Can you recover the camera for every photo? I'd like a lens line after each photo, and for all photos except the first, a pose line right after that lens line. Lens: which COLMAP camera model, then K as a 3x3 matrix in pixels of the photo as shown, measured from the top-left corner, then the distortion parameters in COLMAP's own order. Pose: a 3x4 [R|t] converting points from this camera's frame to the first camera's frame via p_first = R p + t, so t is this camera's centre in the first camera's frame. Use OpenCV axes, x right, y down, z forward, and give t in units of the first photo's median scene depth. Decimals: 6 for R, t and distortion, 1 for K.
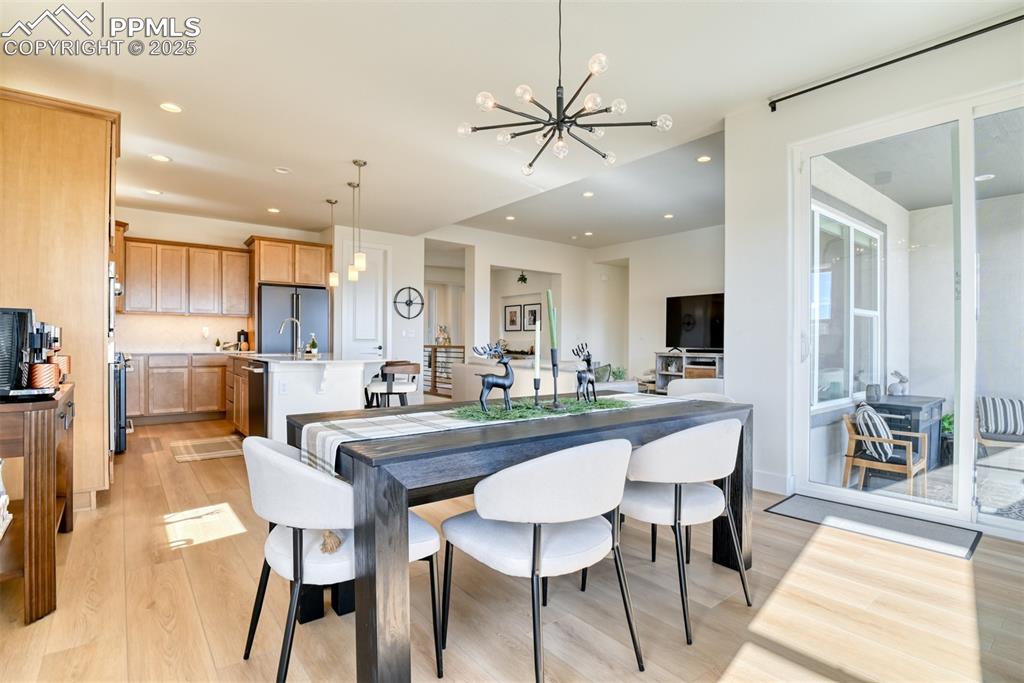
lens RADIAL K [[500.5, 0, 511.7], [0, 500.5, 342.0], [0, 0, 1]] dist [-0.027746, -0.003110]
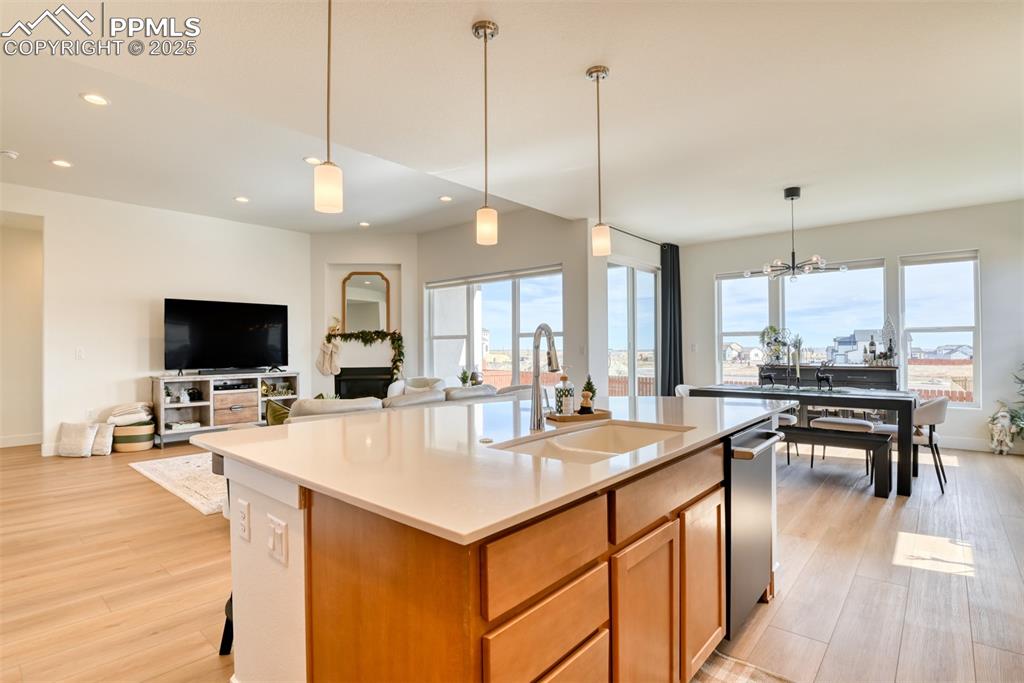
lens RADIAL K [[500.5, 0, 519.3], [0, 500.5, 342.1], [0, 0, 1]] dist [-0.027746, -0.003110]
pose [[-0.186259, 0.008948, 0.982460, -0.462877], [0.006951, 0.999946, -0.007789, -0.019141], [-0.982476, 0.005379, -0.186311, 0.644148]]
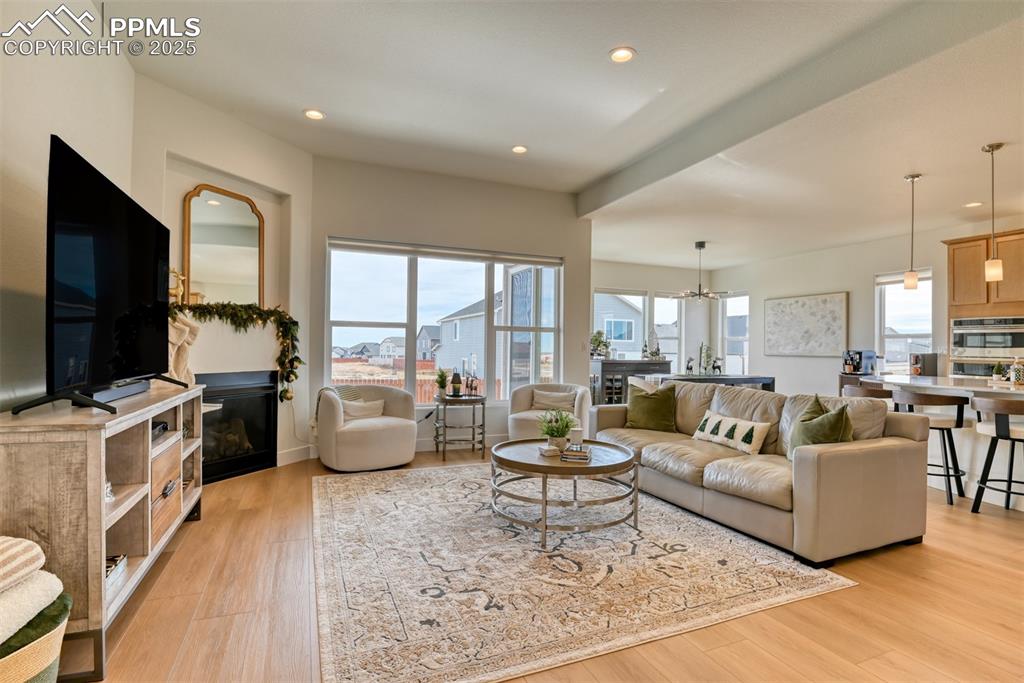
lens RADIAL K [[500.5, 0, 516.6], [0, 500.5, 347.5], [0, 0, 1]] dist [-0.027746, -0.003110]
pose [[-0.961510, -0.015917, 0.274309, 0.088790], [-0.016459, 0.999864, 0.000325, -0.010787], [-0.274277, -0.004202, -0.961642, 1.132834]]
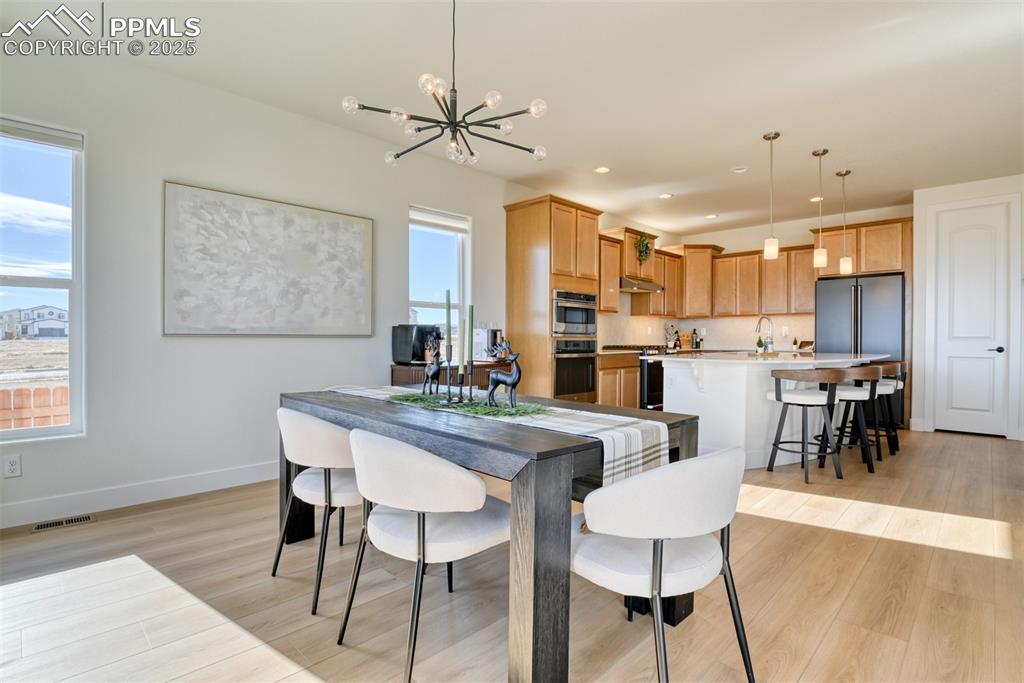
lens RADIAL K [[500.5, 0, 516.2], [0, 500.5, 338.3], [0, 0, 1]] dist [-0.027746, -0.003110]
pose [[0.125565, -0.003705, -0.992078, 0.268684], [-0.002348, 0.999989, -0.004032, 0.000211], [0.992083, 0.002835, 0.125555, 0.238724]]
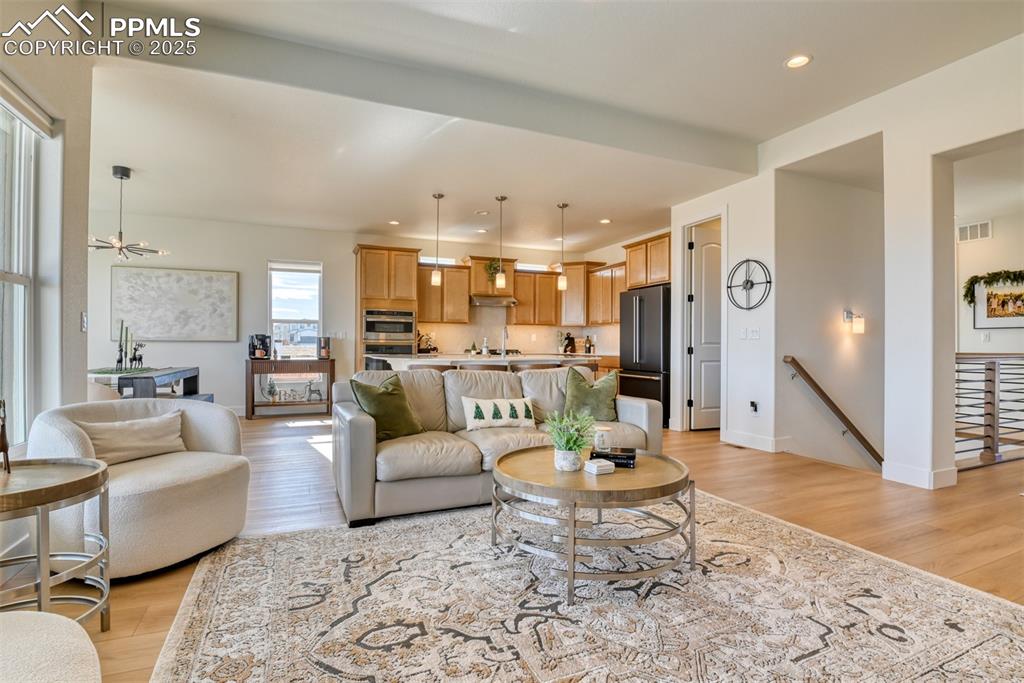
lens RADIAL K [[500.5, 0, 511.9], [0, 500.5, 342.2], [0, 0, 1]] dist [-0.027746, -0.003110]
pose [[-0.263245, -0.010599, -0.964671, 0.430900], [-0.007326, 0.999933, -0.008987, 0.001588], [0.964701, 0.004701, -0.263305, 0.799510]]
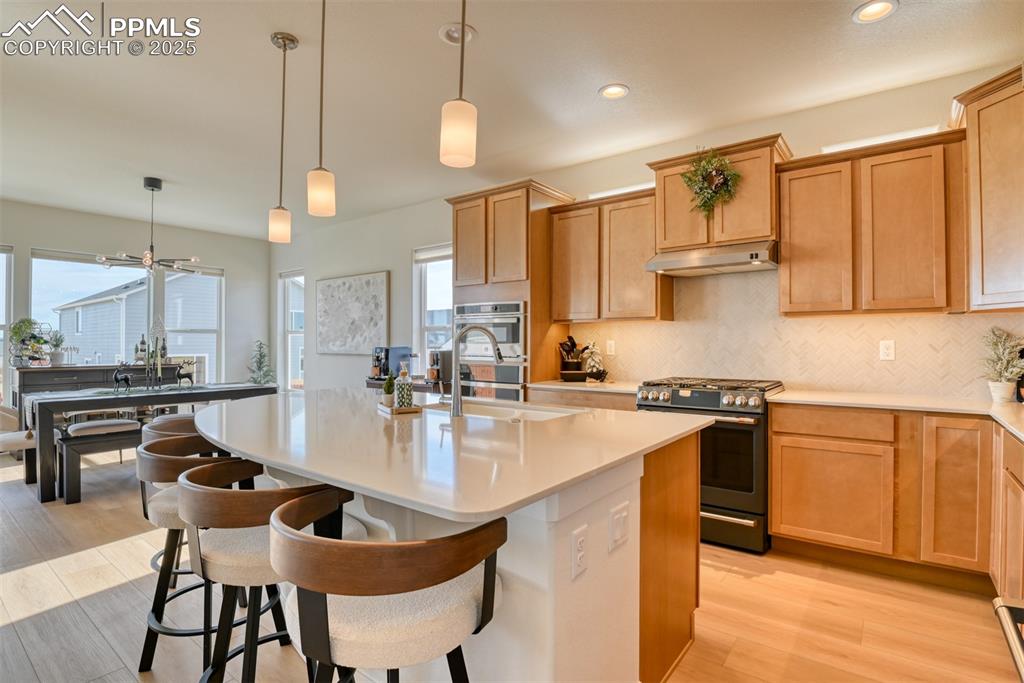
lens RADIAL K [[500.5, 0, 513.5], [0, 500.5, 338.3], [0, 0, 1]] dist [-0.027746, -0.003110]
pose [[-0.970885, -0.008302, -0.239403, -0.226846], [-0.005821, 0.999922, -0.011068, -0.019986], [0.239476, -0.009353, -0.970857, 0.840885]]
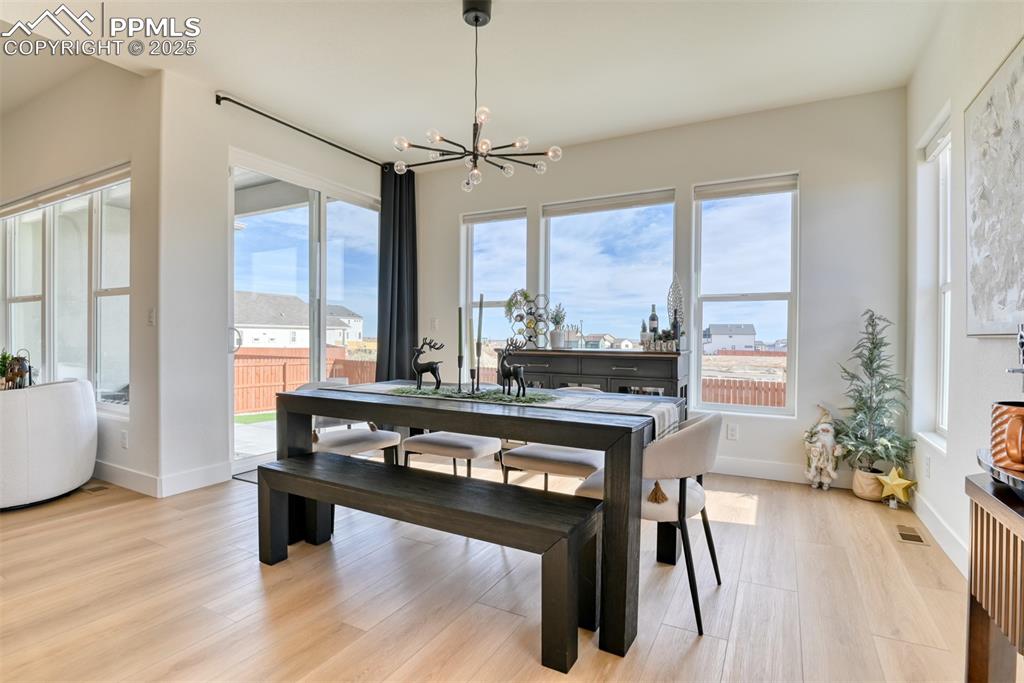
lens RADIAL K [[500.5, 0, 519.3], [0, 500.5, 342.9], [0, 0, 1]] dist [-0.027746, -0.003110]
pose [[-0.402686, -0.016715, 0.915186, -0.248776], [-0.008323, 0.999859, 0.014599, -0.001482], [-0.915300, -0.001738, -0.402768, 0.330571]]
